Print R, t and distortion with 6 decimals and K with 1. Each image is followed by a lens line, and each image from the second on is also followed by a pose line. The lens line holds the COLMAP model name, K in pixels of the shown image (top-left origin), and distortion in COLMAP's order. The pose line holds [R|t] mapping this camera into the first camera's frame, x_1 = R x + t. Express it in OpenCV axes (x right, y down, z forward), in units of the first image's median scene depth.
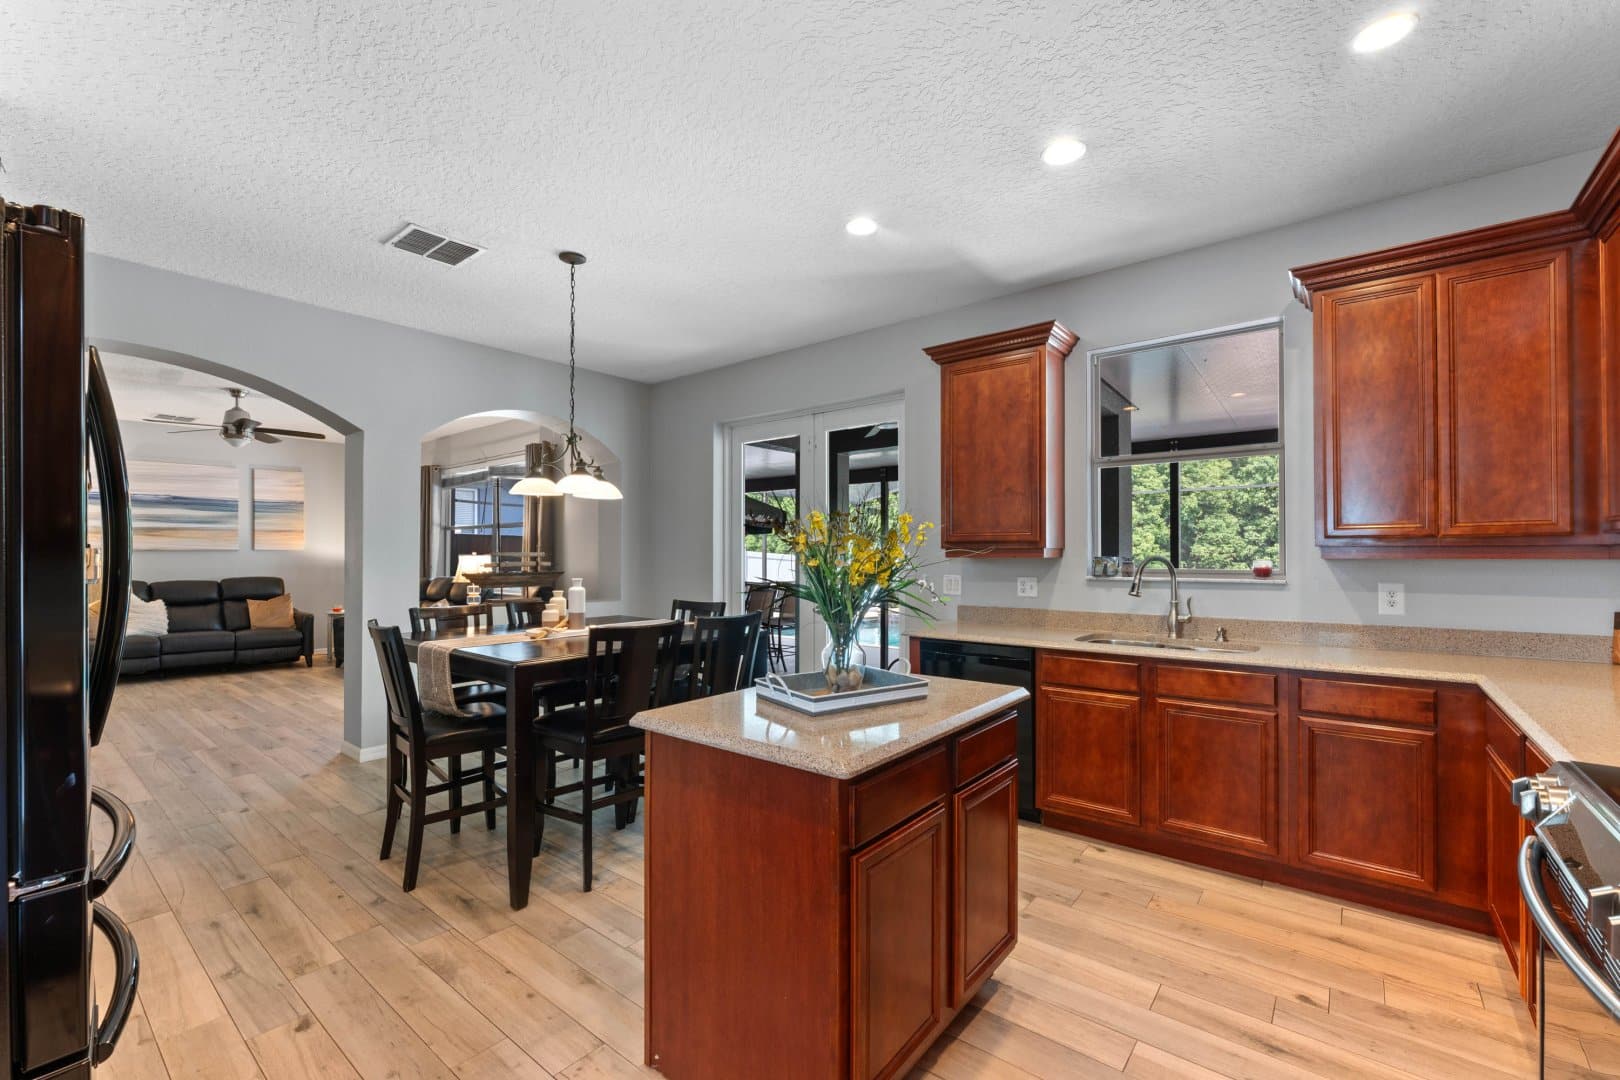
lens RADIAL K [[676.3, 0, 815.5], [0, 676.3, 554.2], [0, 0, 1]] dist [0.002125, 0.000308]
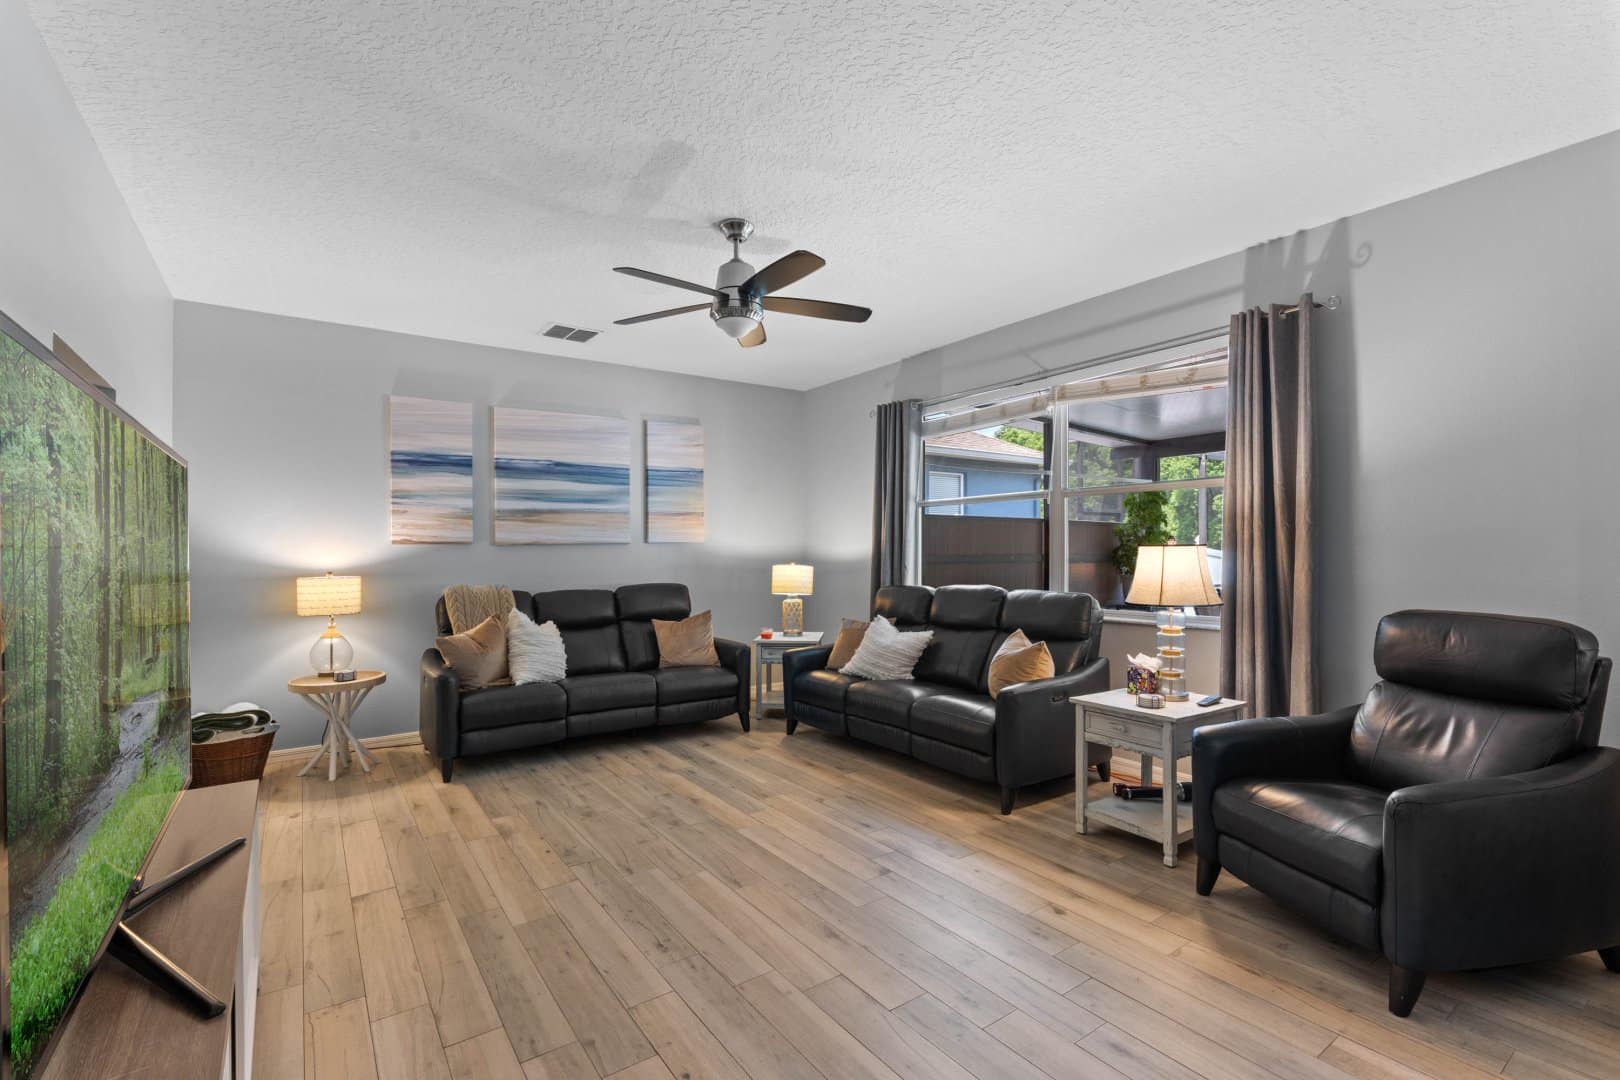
lens RADIAL K [[676.3, 0, 795.9], [0, 676.3, 547.5], [0, 0, 1]] dist [0.002125, 0.000308]
pose [[0.967542, -0.010340, -0.252500, -0.546320], [0.010225, 0.999946, -0.001768, 0.001332], [0.252505, -0.000871, 0.967595, 0.414526]]
